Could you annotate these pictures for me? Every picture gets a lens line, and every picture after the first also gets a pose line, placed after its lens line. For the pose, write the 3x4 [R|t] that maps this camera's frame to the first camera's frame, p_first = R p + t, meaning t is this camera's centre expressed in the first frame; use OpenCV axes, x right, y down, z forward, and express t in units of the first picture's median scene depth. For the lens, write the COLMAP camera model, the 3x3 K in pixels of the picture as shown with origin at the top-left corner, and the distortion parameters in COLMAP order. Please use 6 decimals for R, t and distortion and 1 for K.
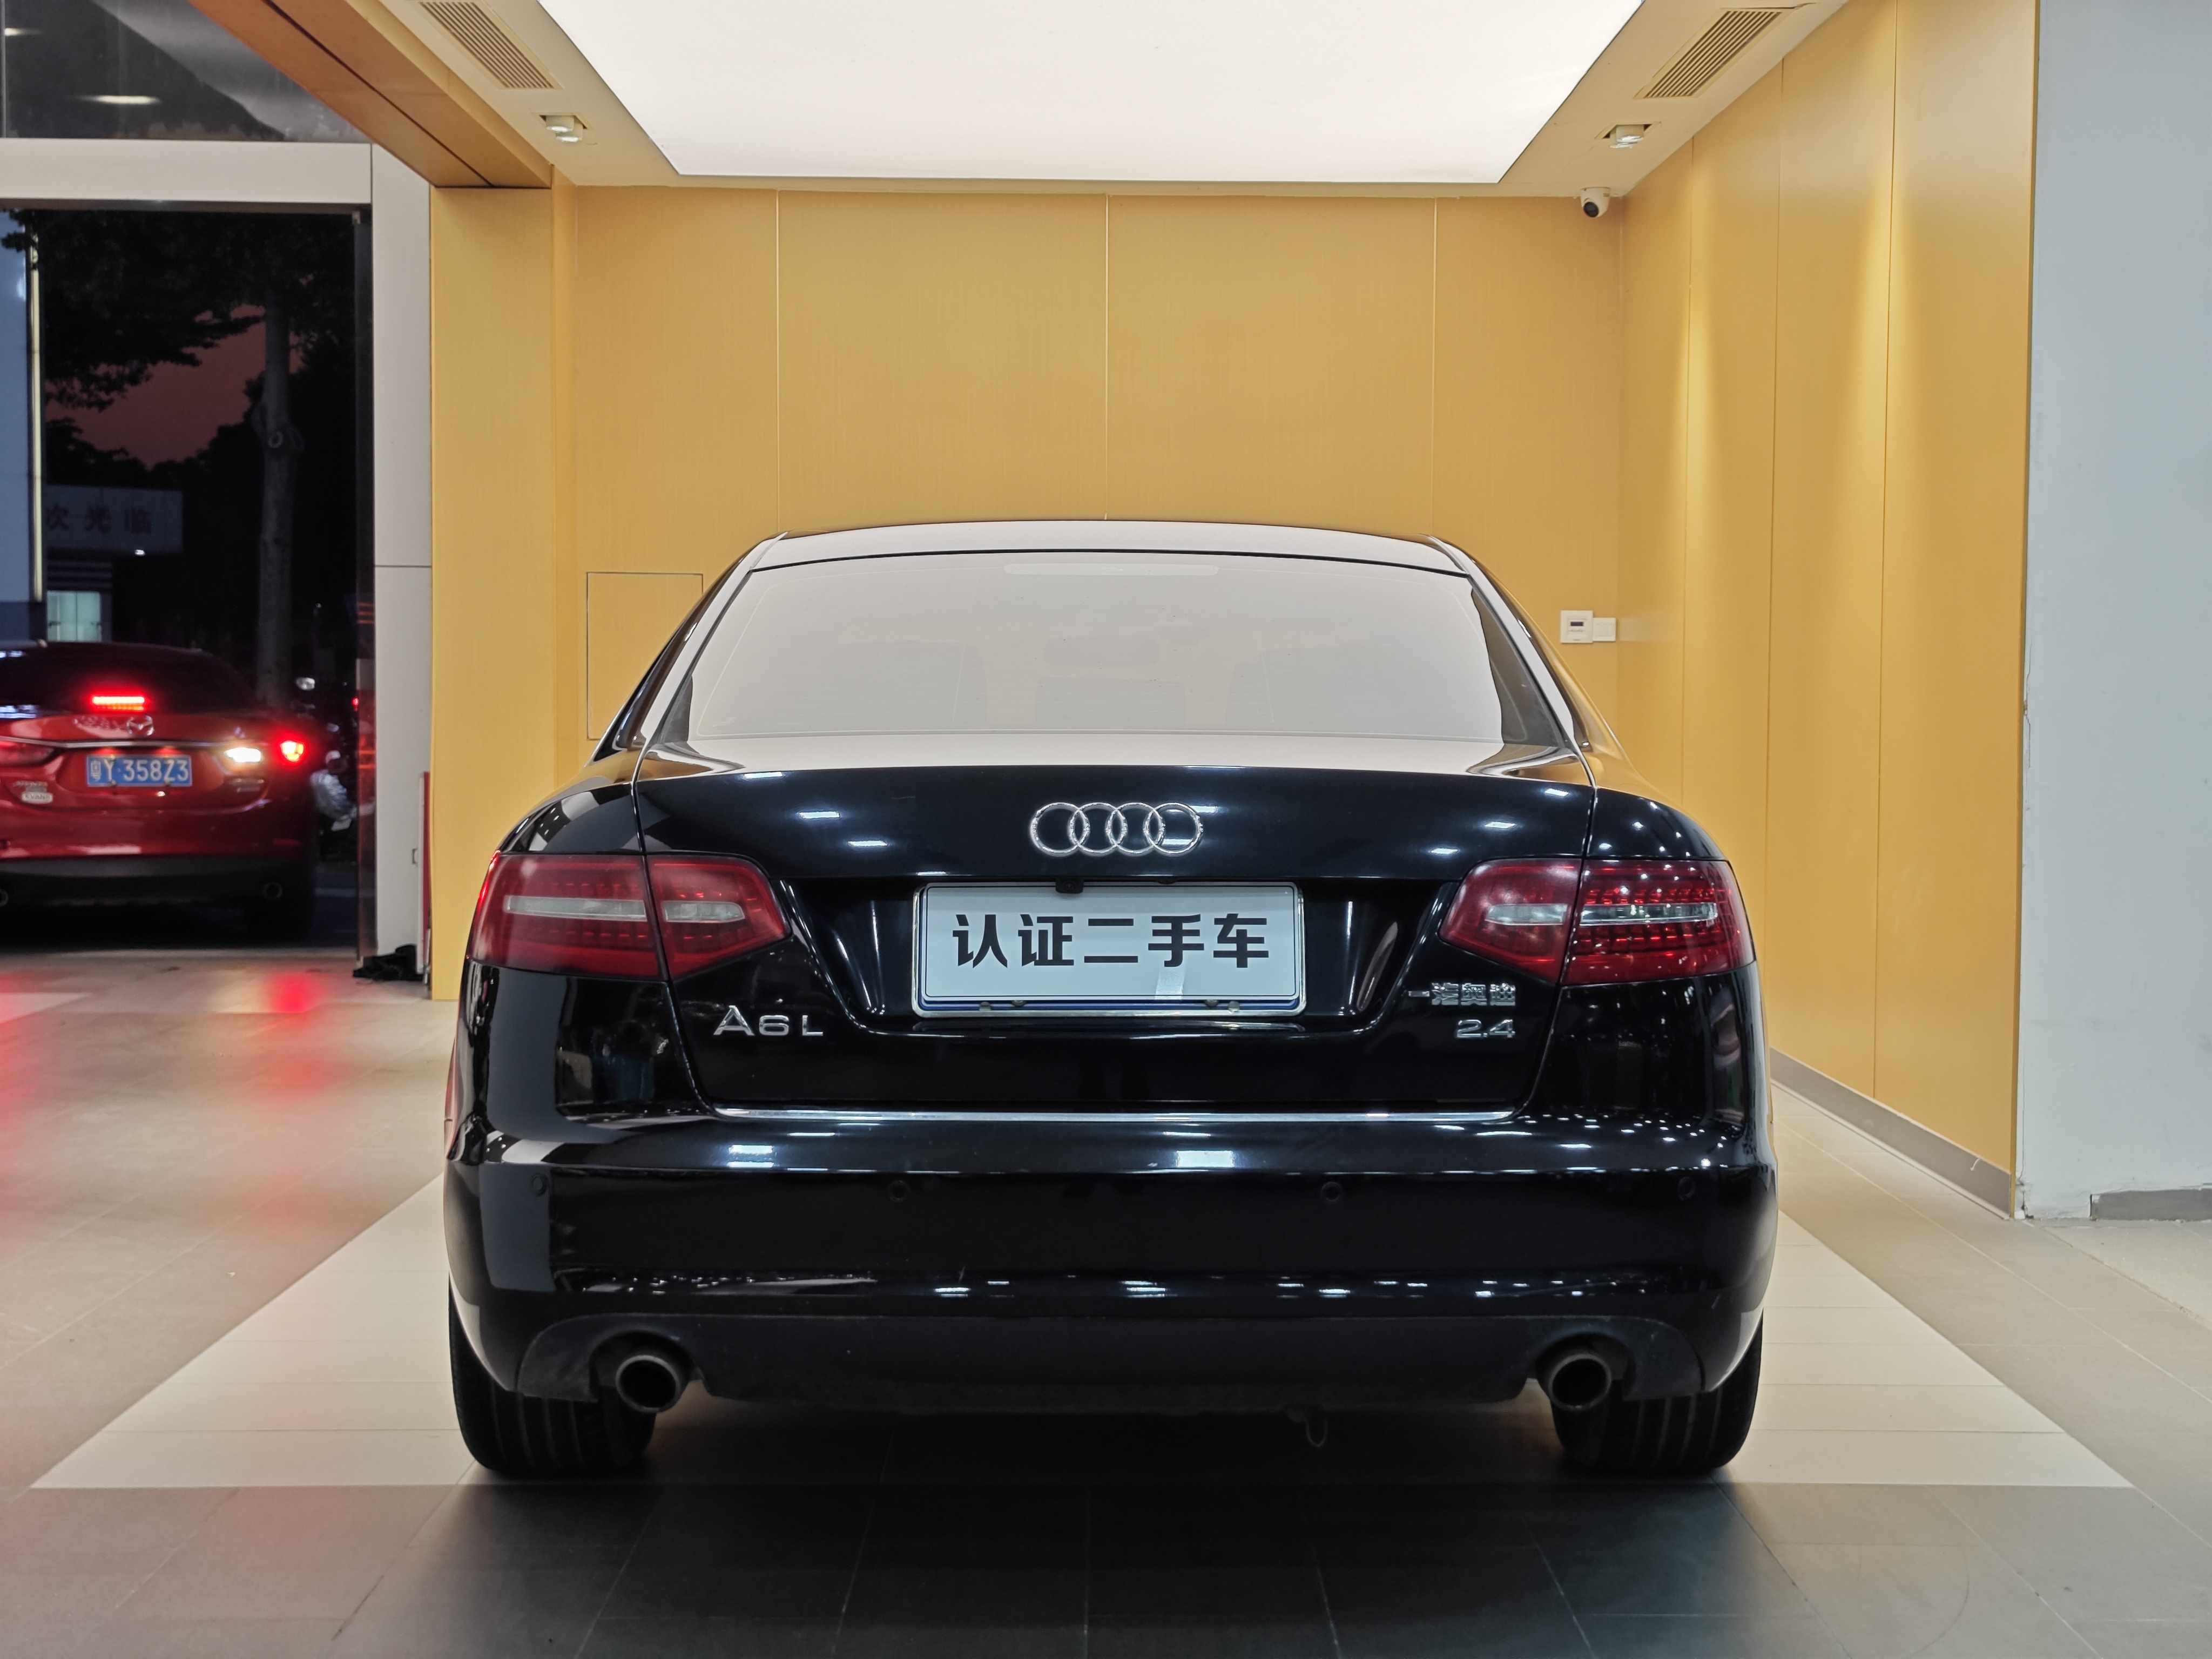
lens RADIAL K [[3018.7, 0, 1125.2], [0, 3018.7, 827.1], [0, 0, 1]] dist [0.037411, 0.000000]
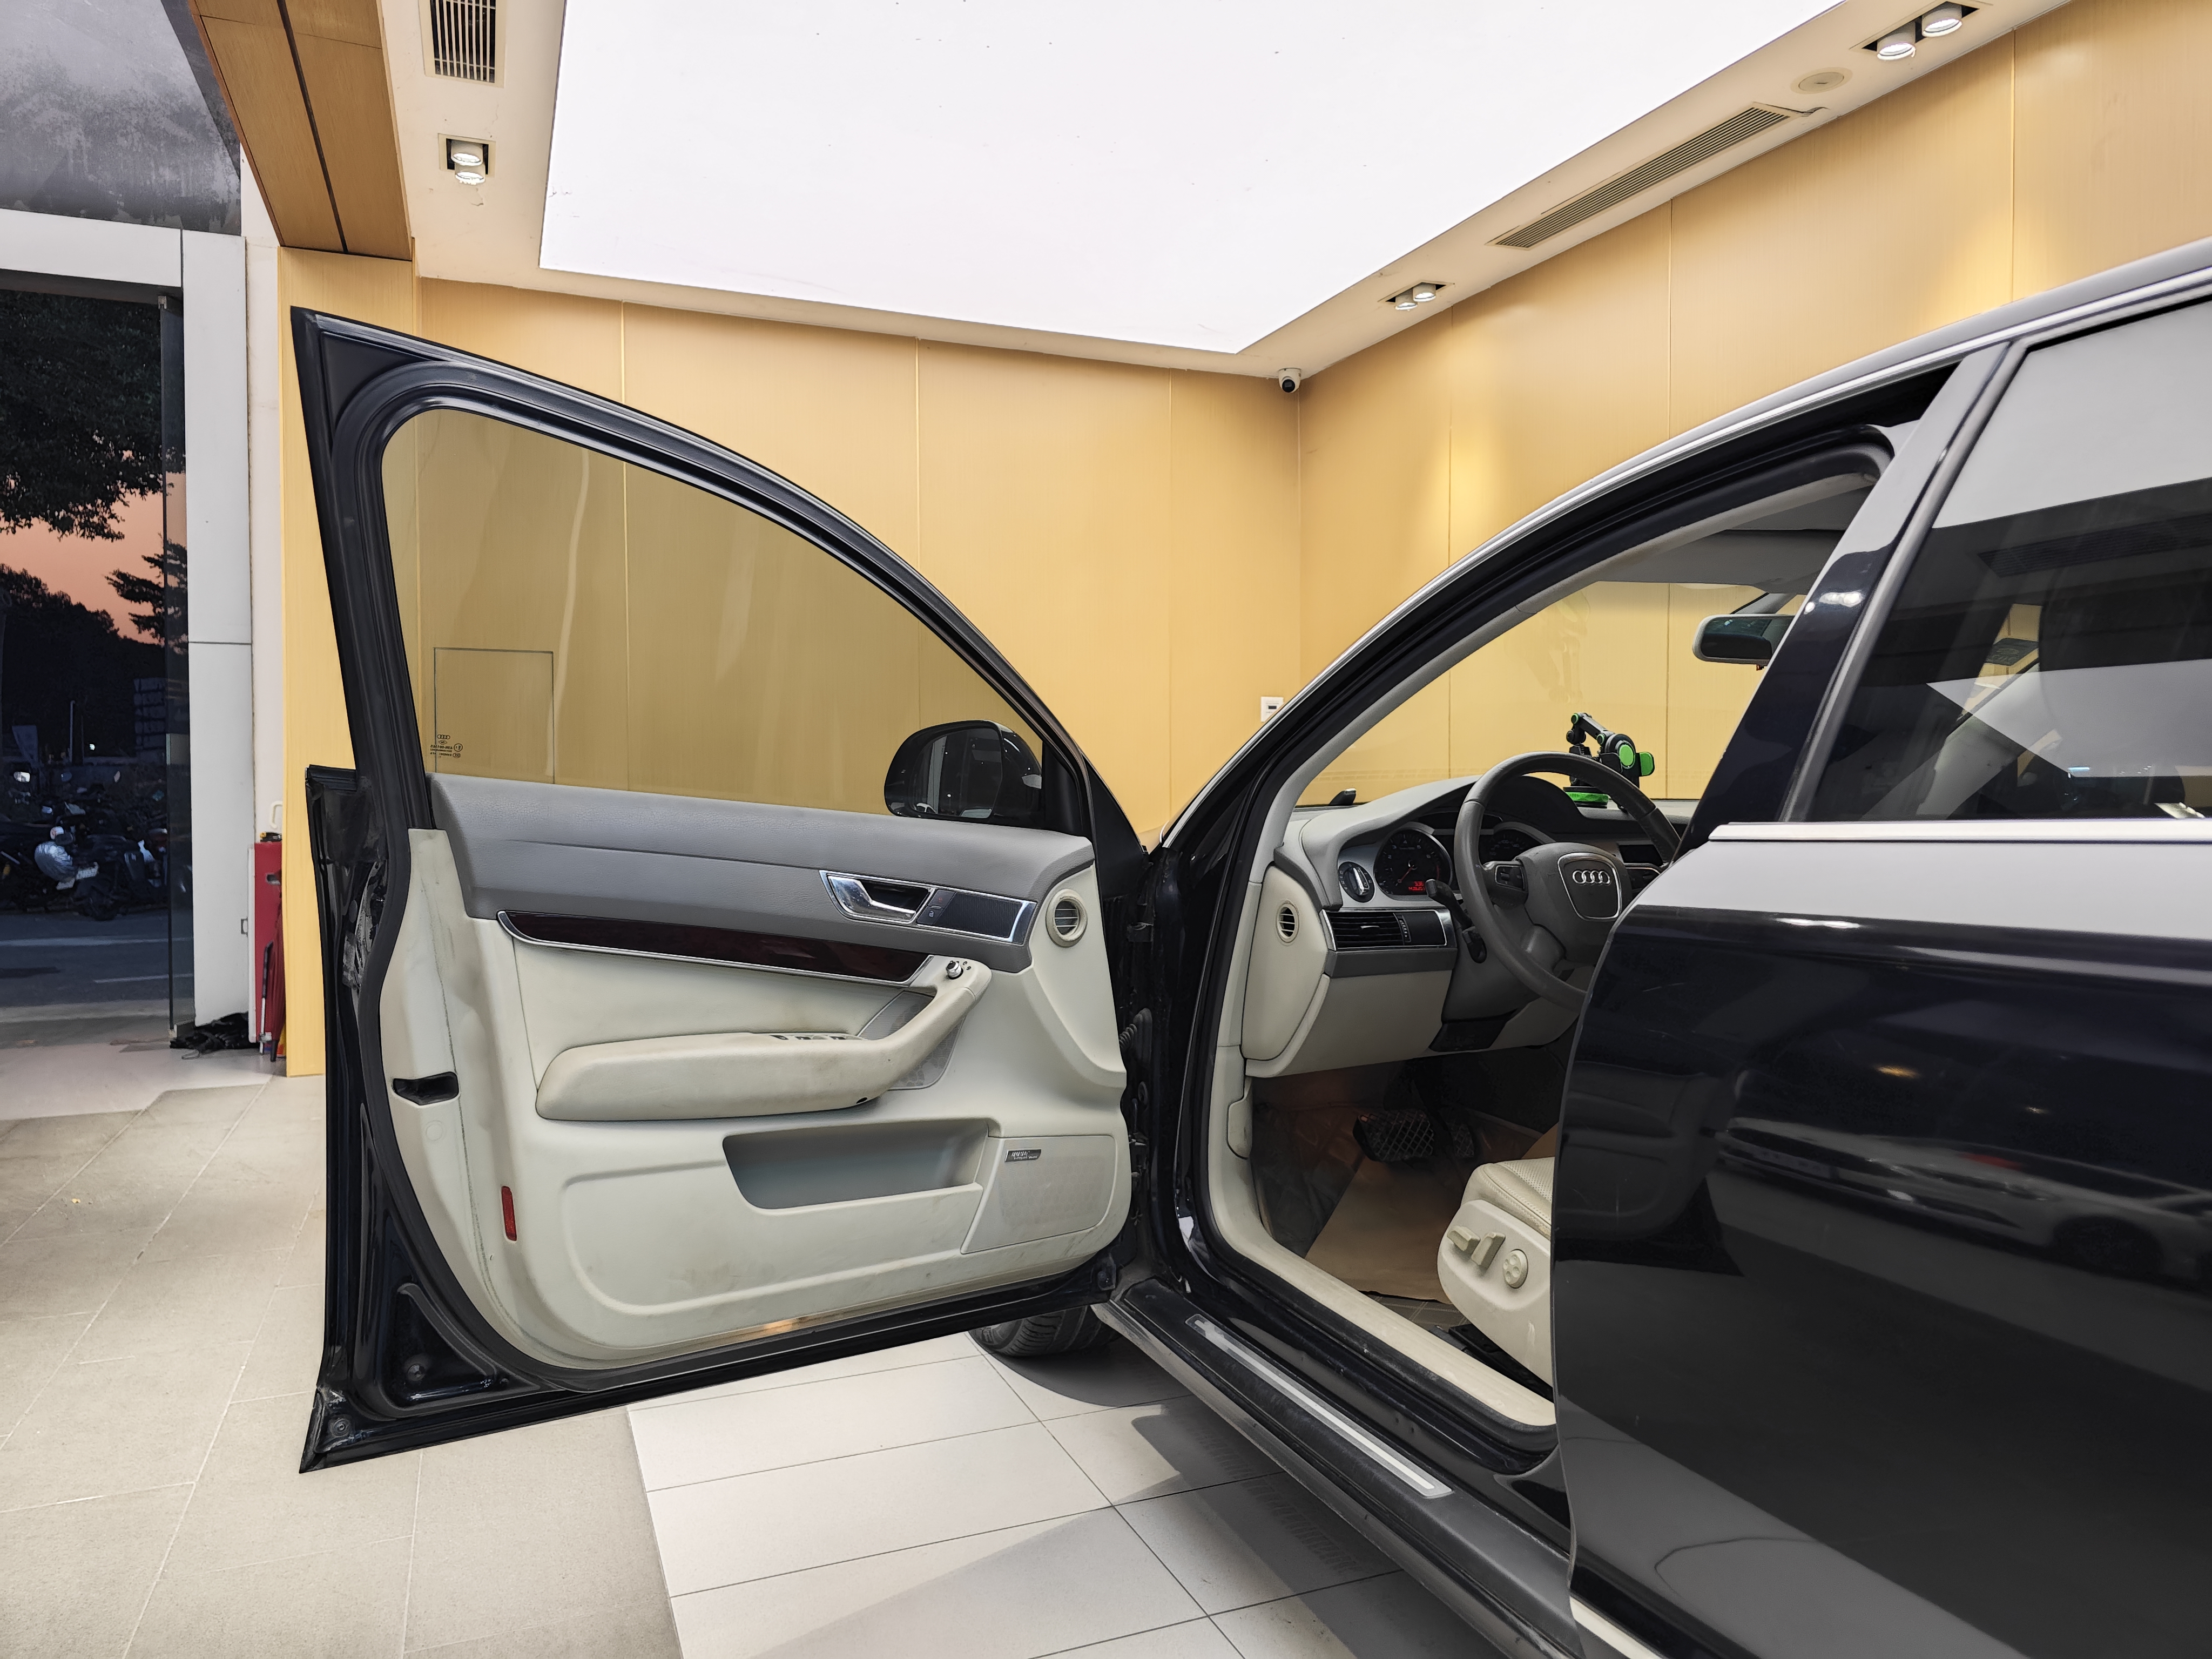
lens RADIAL K [[1515.0, 0, 1113.7], [0, 1515.0, 814.1], [0, 0, 1]] dist [0.020236, -0.002790]
pose [[0.929197, -0.017879, 0.369151, -0.508286], [0.027321, 0.999419, -0.020364, -0.032833], [-0.368573, 0.029008, 0.929146, 1.390742]]
